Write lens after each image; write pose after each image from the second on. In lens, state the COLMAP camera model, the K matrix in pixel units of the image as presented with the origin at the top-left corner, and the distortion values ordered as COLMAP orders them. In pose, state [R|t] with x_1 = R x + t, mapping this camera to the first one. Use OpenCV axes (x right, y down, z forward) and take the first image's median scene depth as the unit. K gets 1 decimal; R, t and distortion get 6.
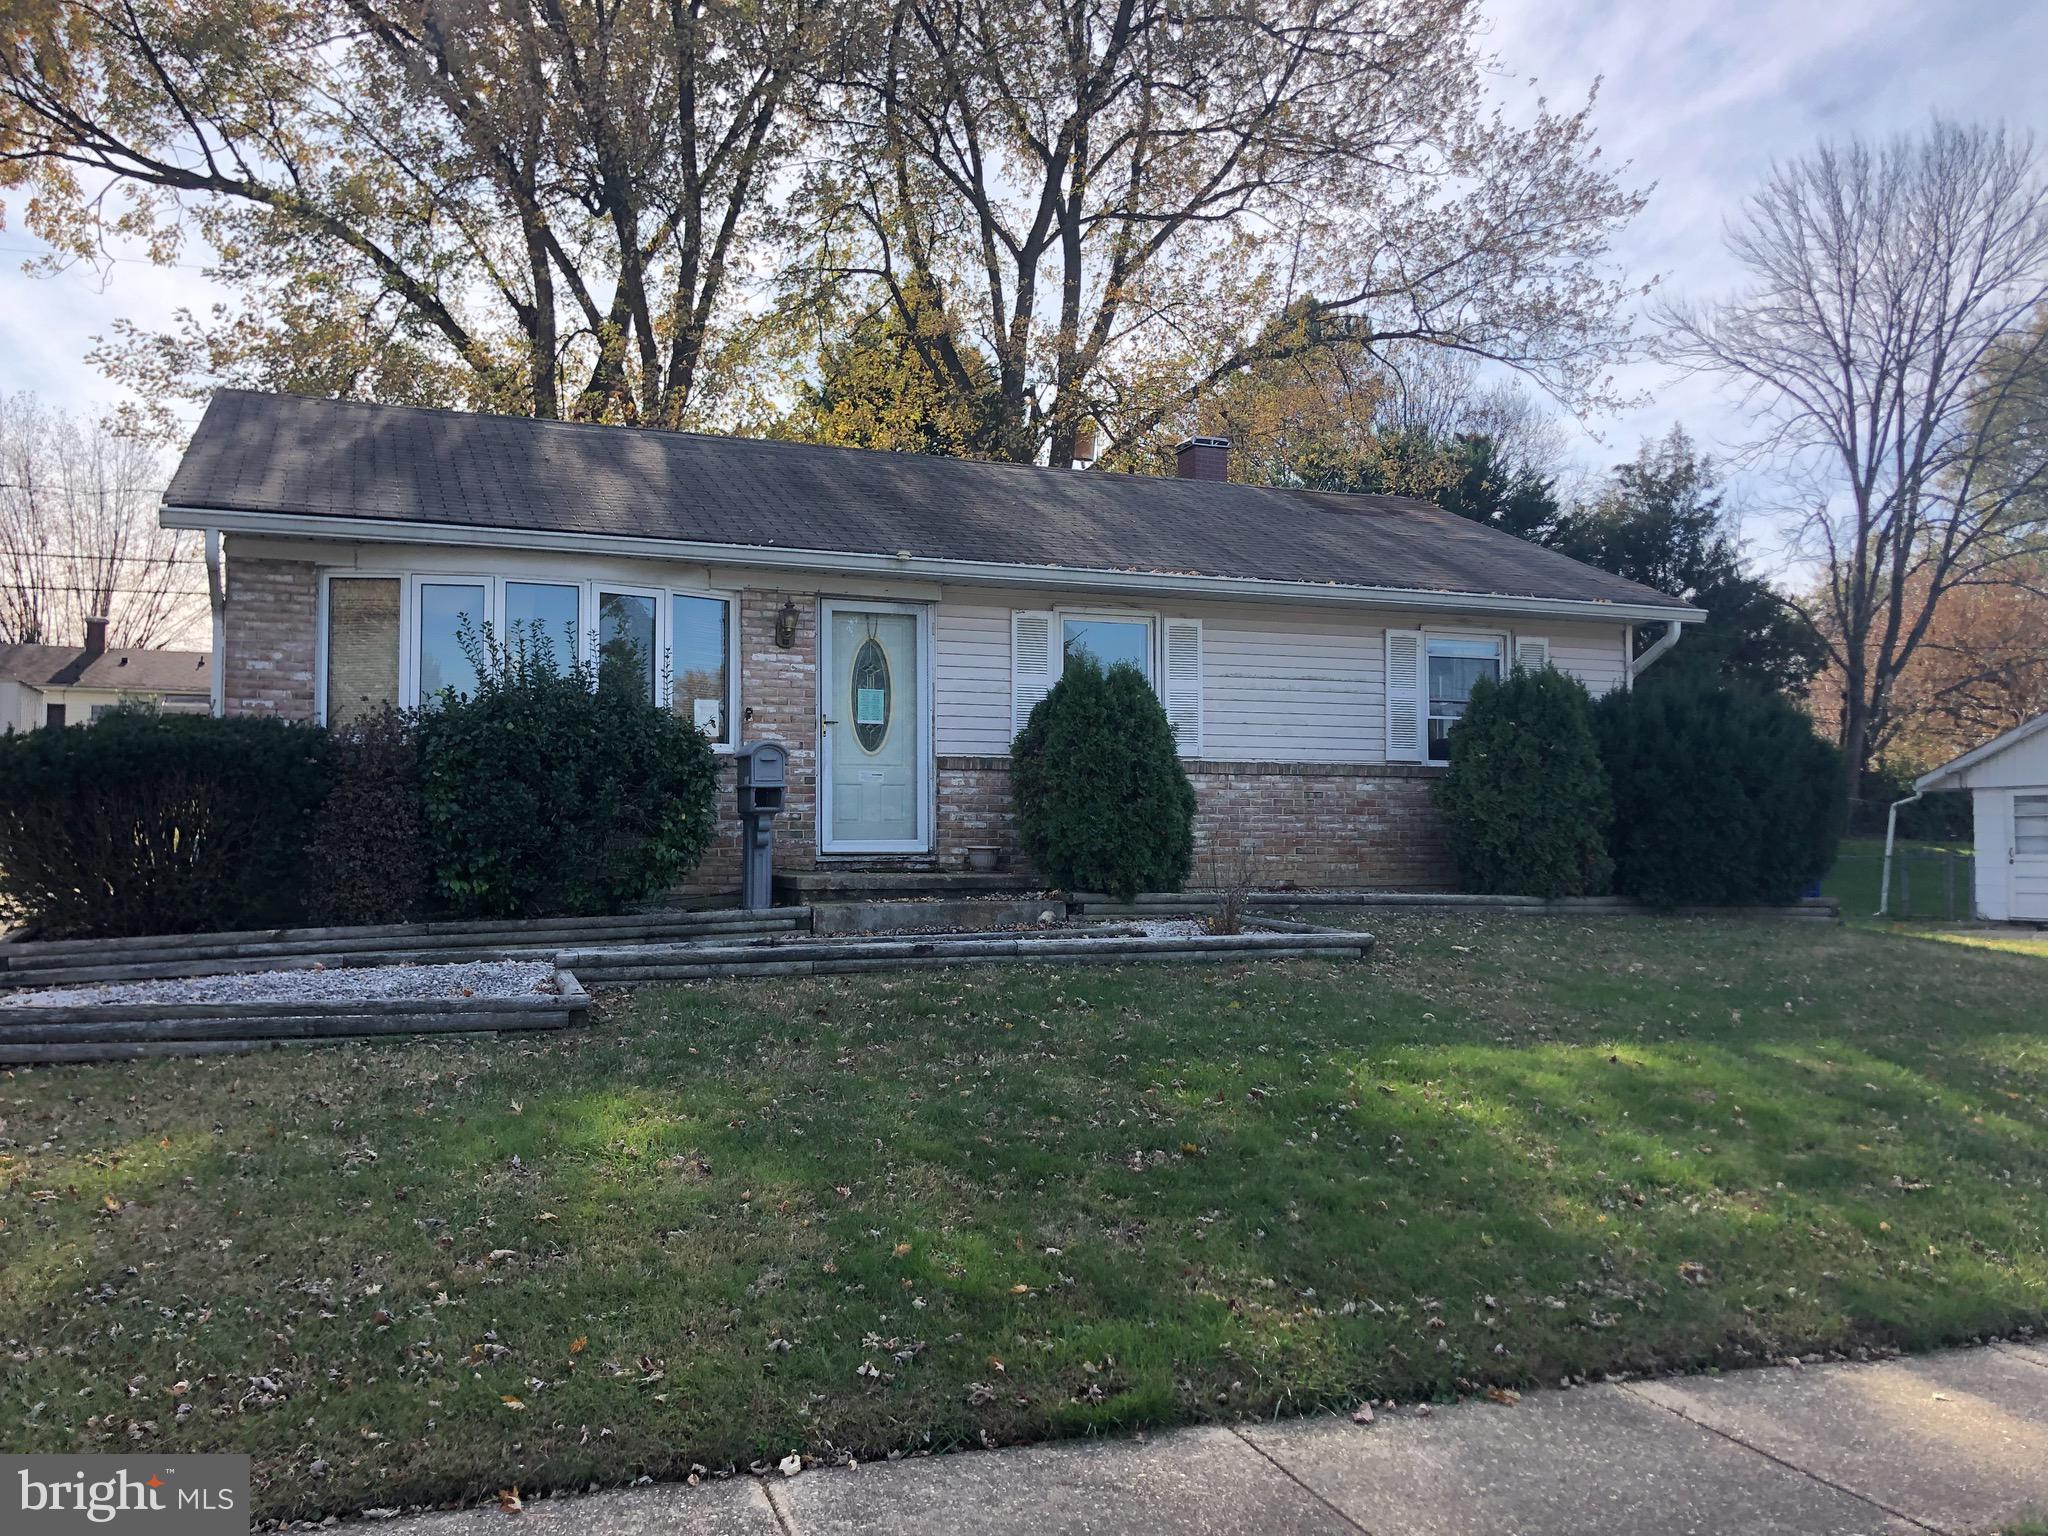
lens RADIAL K [[1723.0, 0, 1022.1], [0, 1723.0, 756.3], [0, 0, 1]] dist [0.049017, -0.129280]
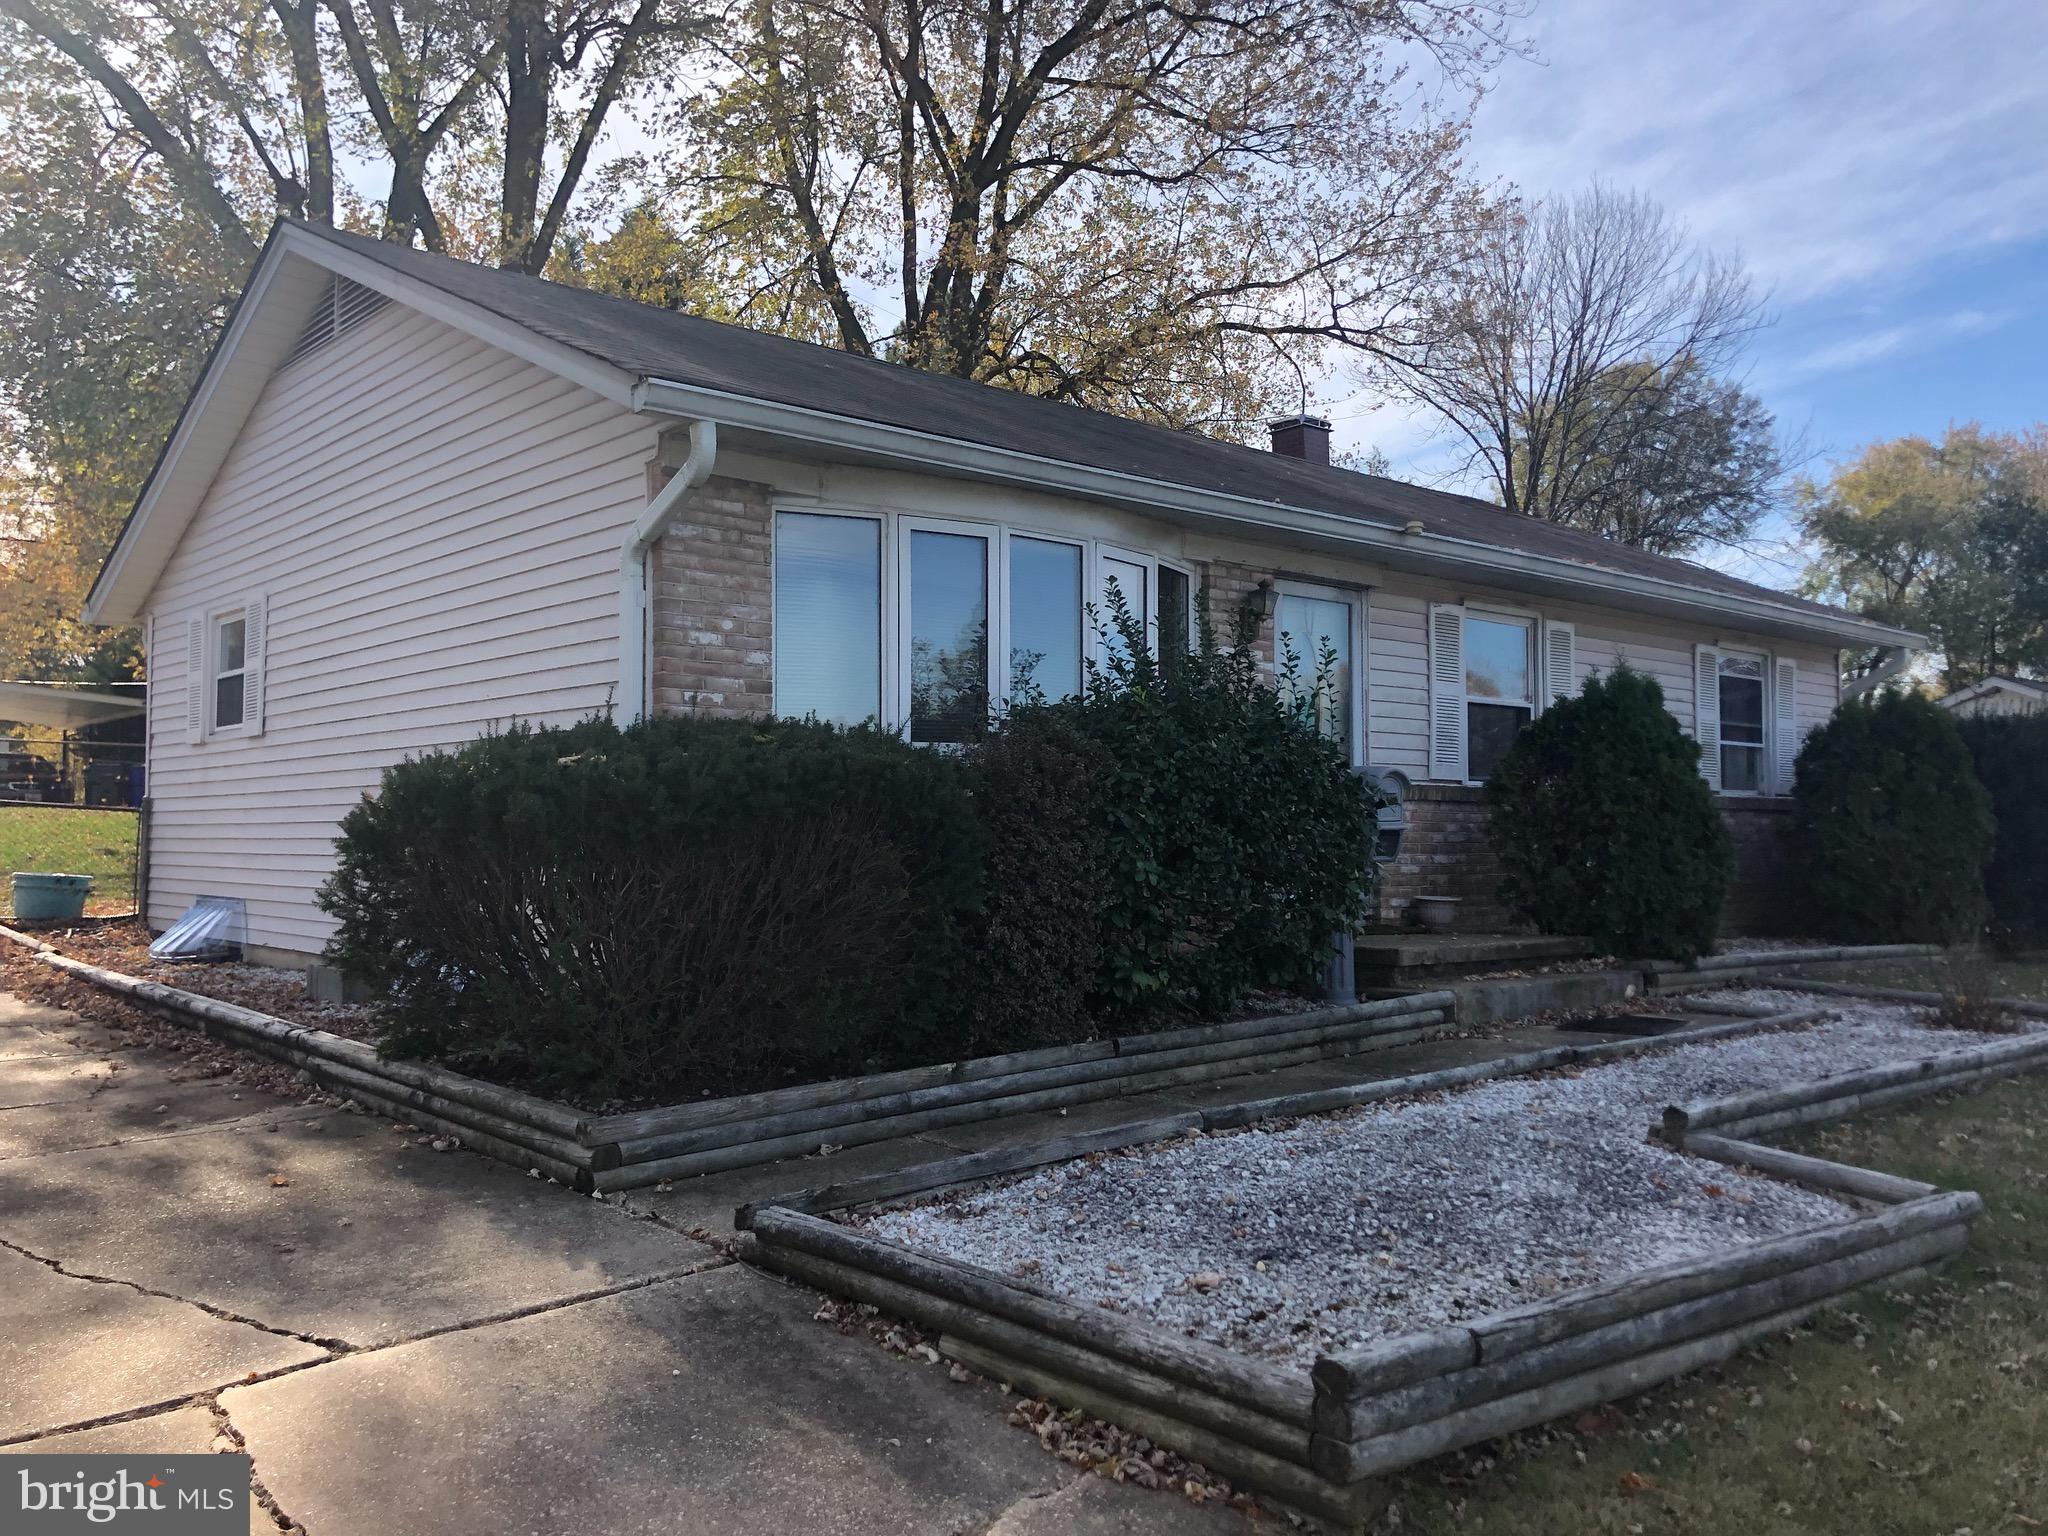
lens RADIAL K [[1723.0, 0, 1022.1], [0, 1723.0, 756.3], [0, 0, 1]] dist [0.049017, -0.129280]
pose [[0.945832, 0.016238, 0.324250, -0.534443], [-0.015808, 0.999867, -0.003961, -0.007821], [-0.324271, -0.001380, 0.945963, 0.349563]]
